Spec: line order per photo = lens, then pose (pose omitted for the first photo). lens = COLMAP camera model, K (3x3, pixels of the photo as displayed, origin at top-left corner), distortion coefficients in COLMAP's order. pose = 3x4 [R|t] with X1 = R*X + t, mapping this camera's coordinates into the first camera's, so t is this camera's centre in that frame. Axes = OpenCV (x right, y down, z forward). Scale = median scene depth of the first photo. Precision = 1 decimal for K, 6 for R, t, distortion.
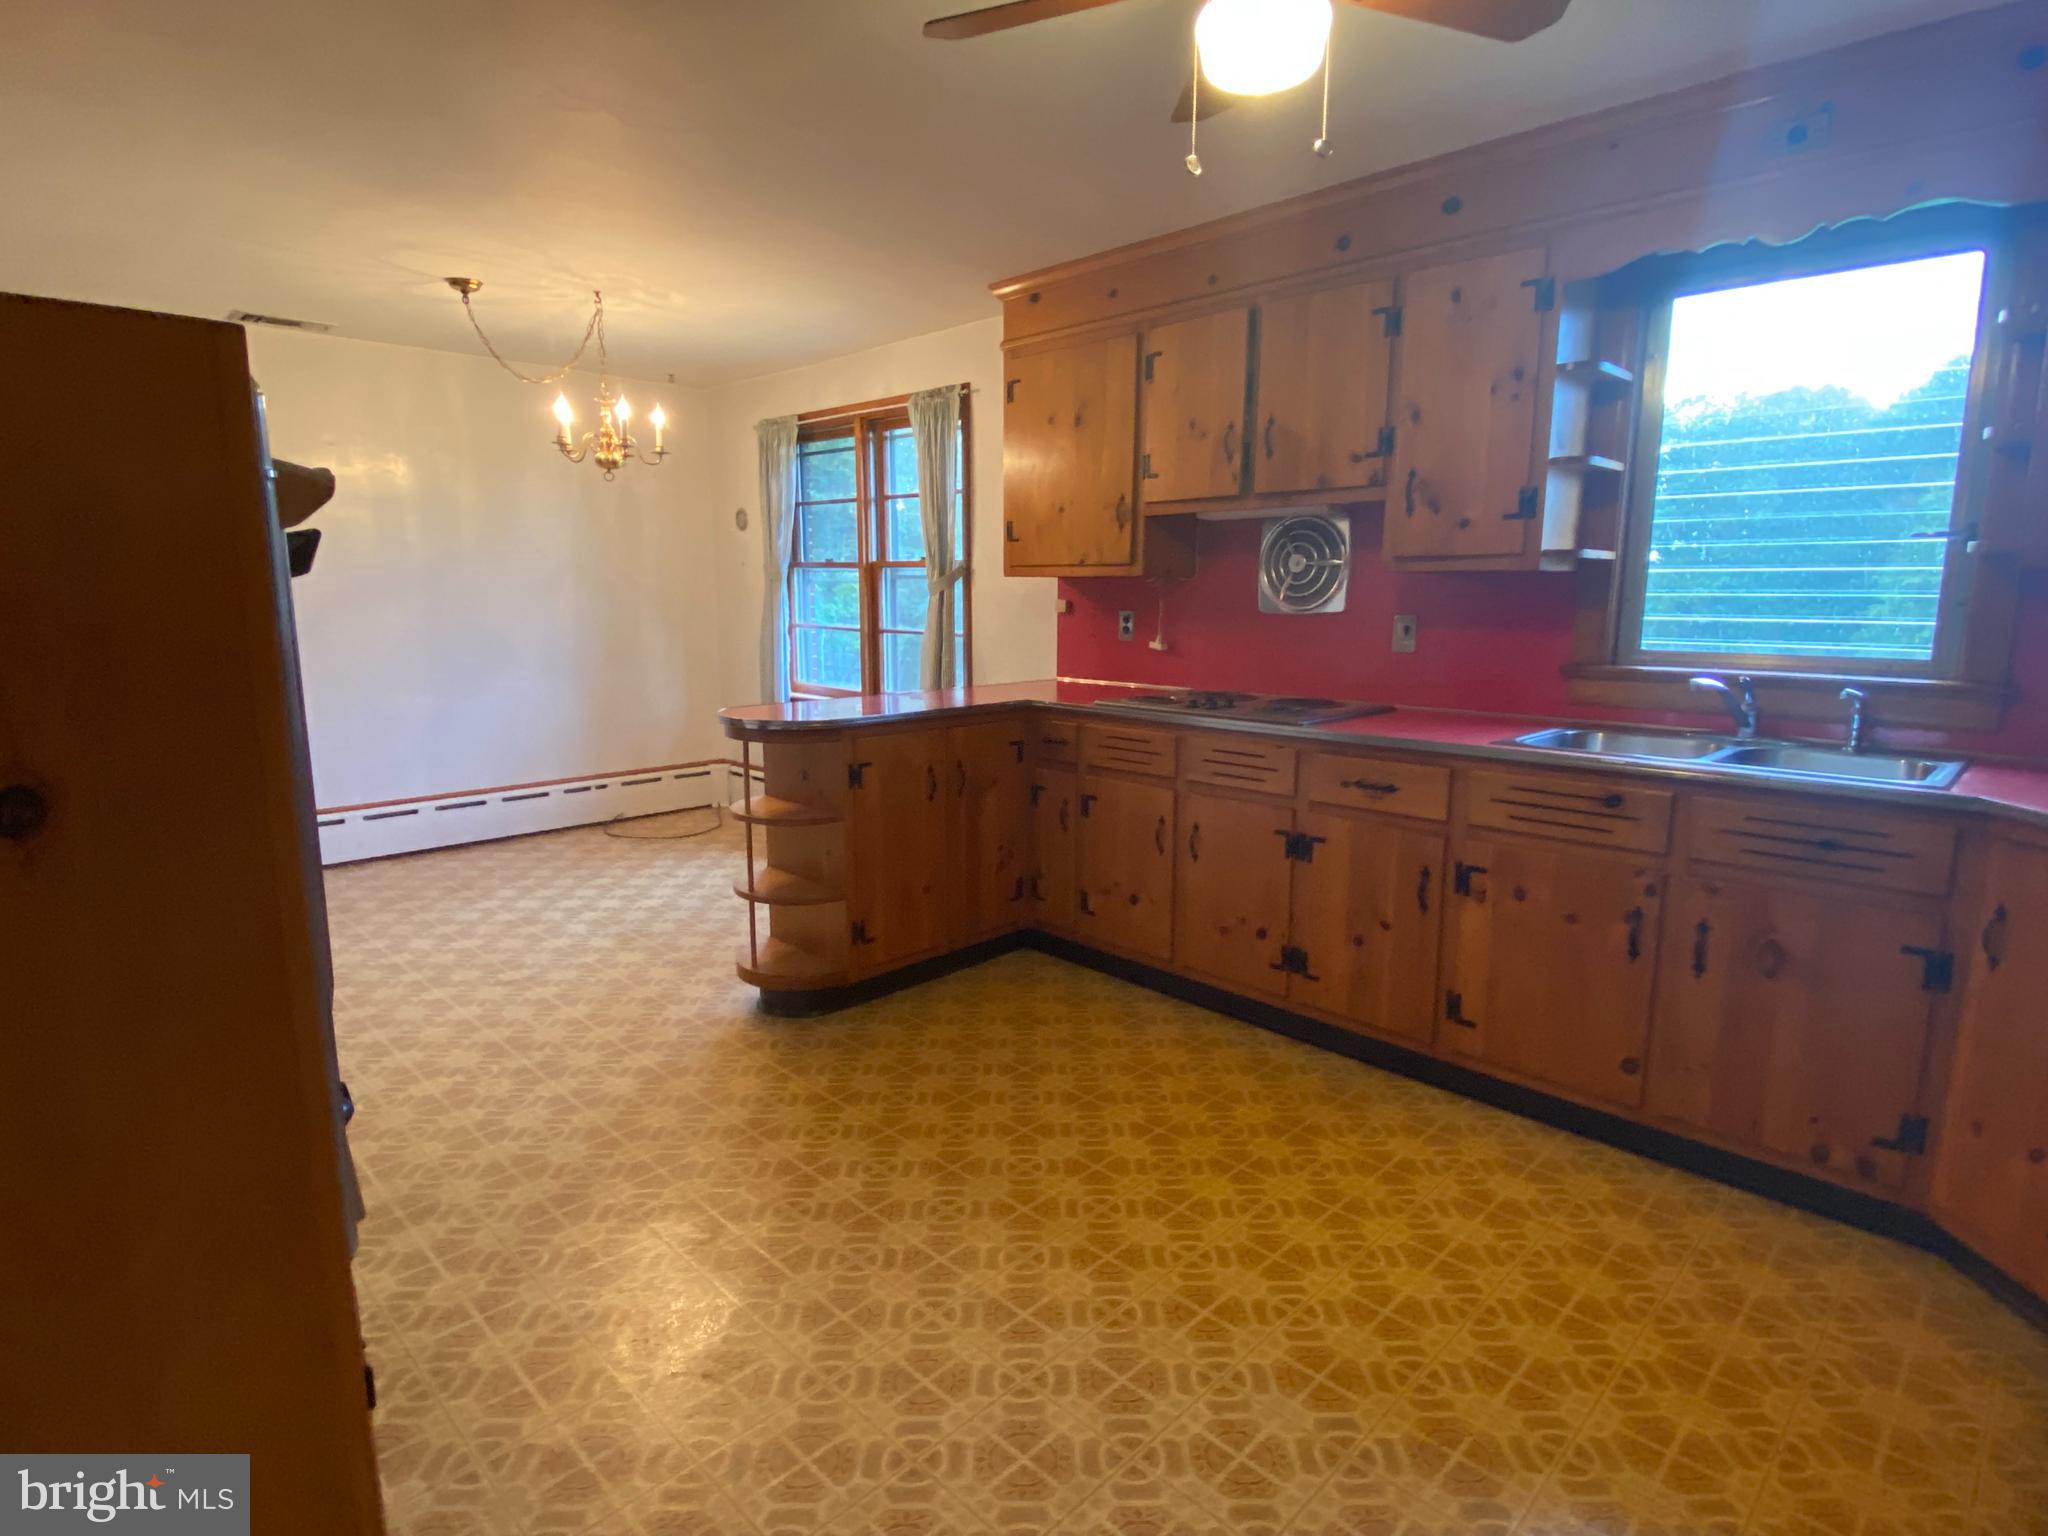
lens RADIAL K [[1020.7, 0, 1024.0], [0, 1020.7, 768.0], [0, 0, 1]] dist [0.002349, -0.020872]
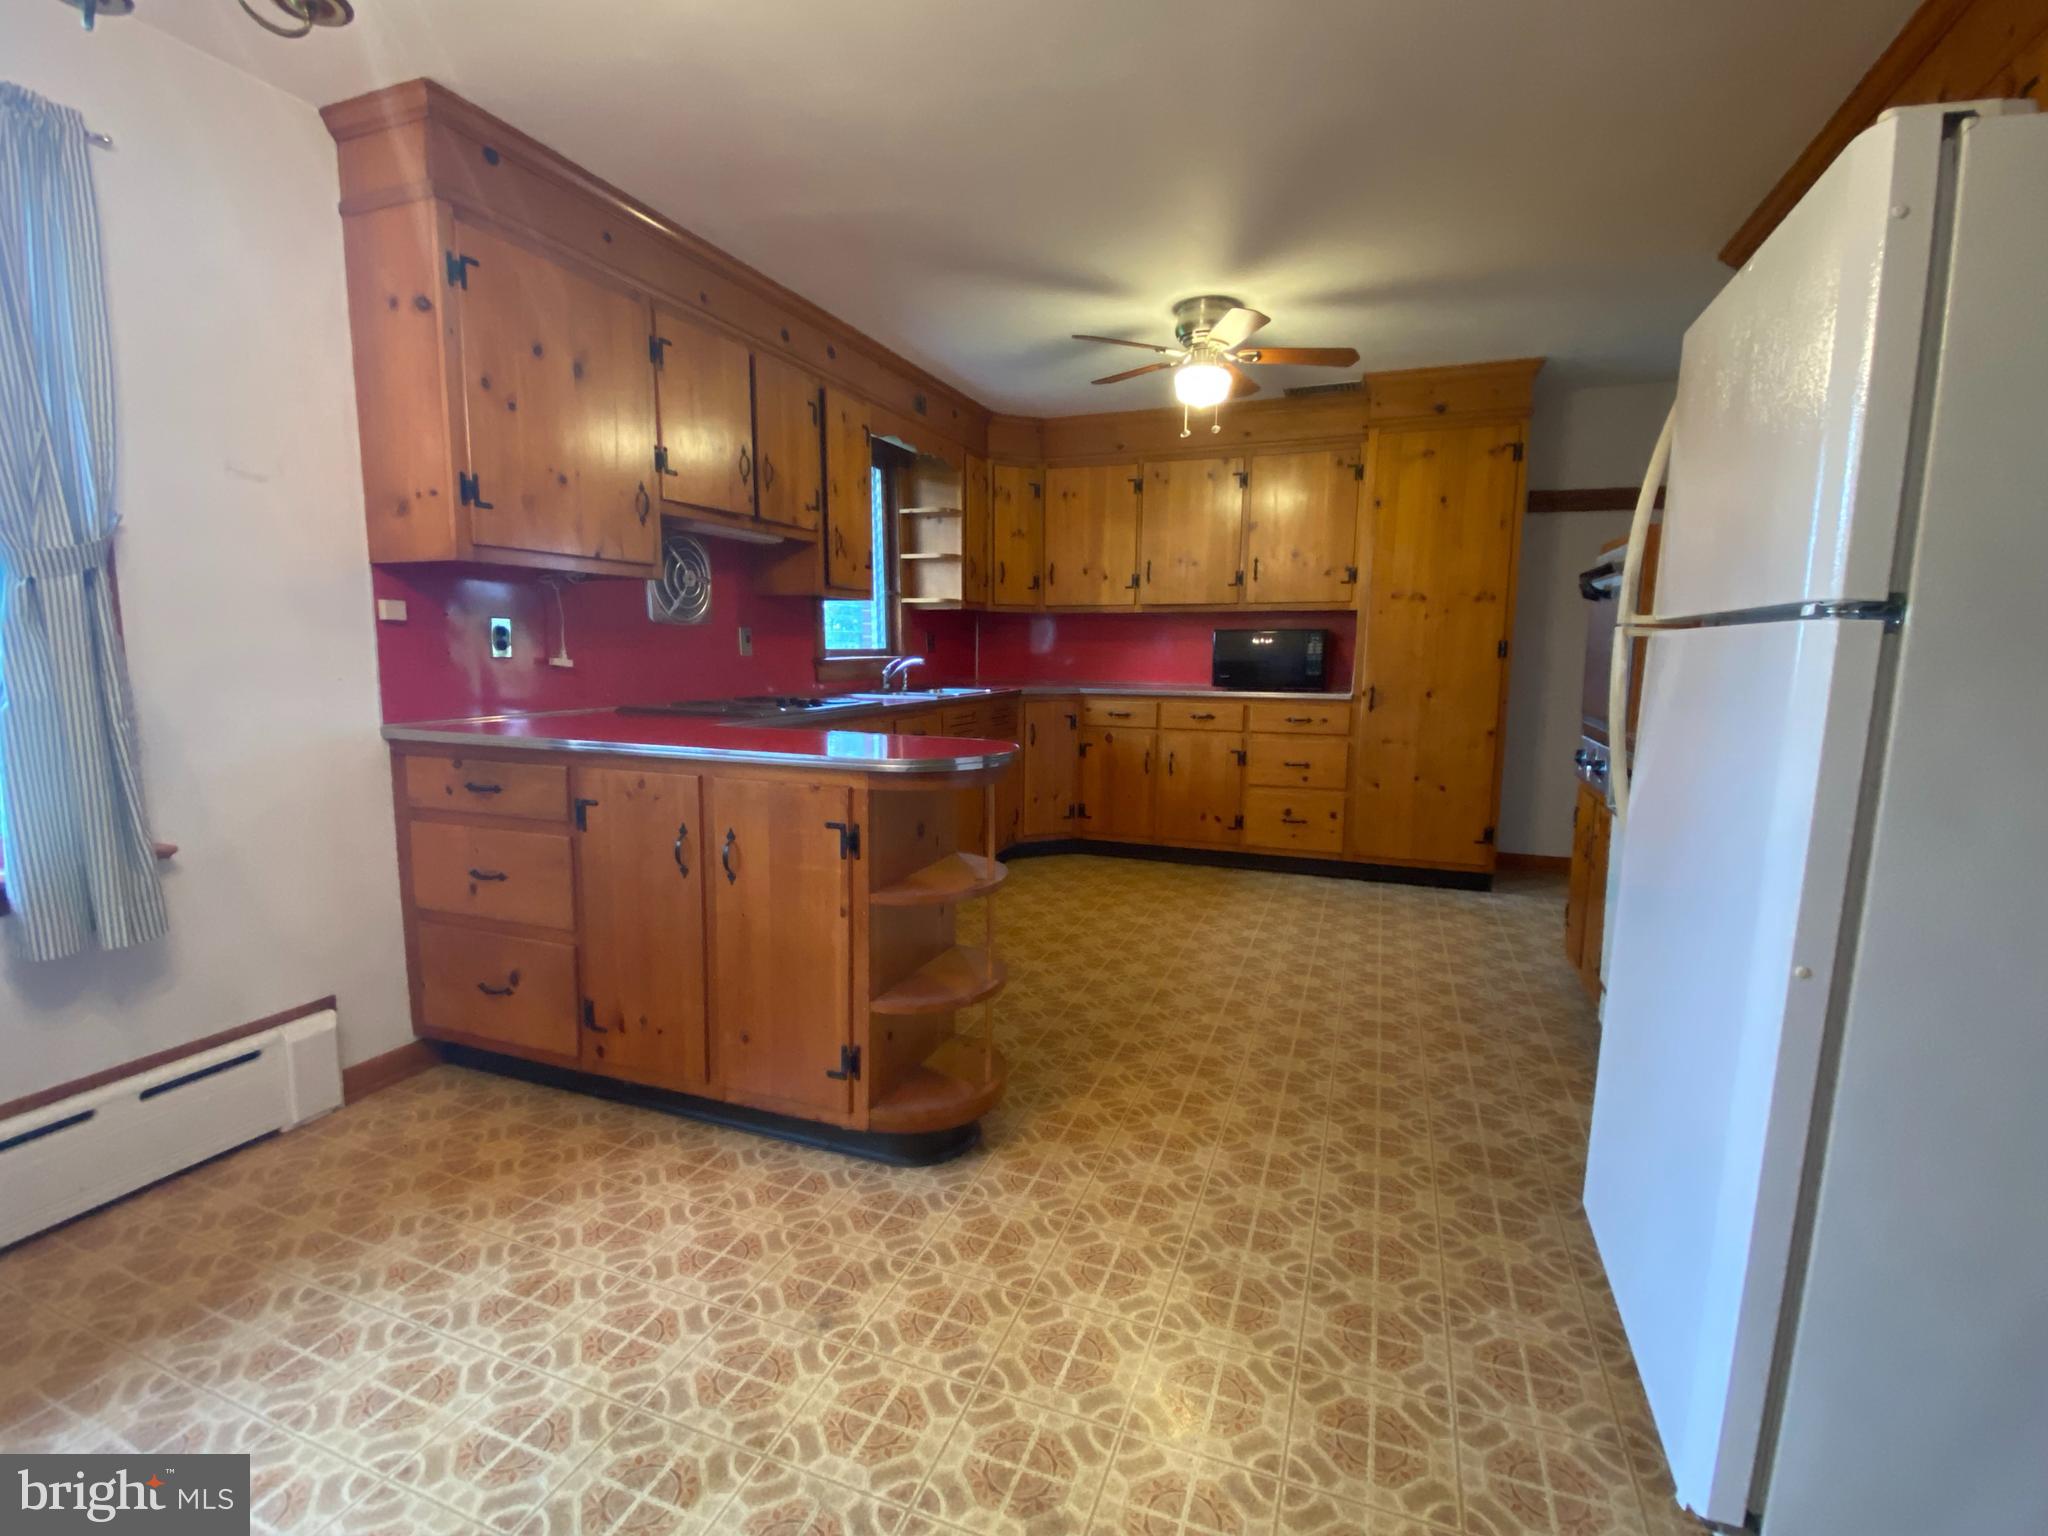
lens RADIAL K [[926.2, 0, 1024.0], [0, 926.2, 768.0], [0, 0, 1]] dist [0.002290, 0.000066]
pose [[-0.391100, -0.123135, 0.912074, -0.981154], [0.148342, 0.969618, 0.194513, -0.177724], [-0.908315, 0.211373, -0.360951, 1.323405]]
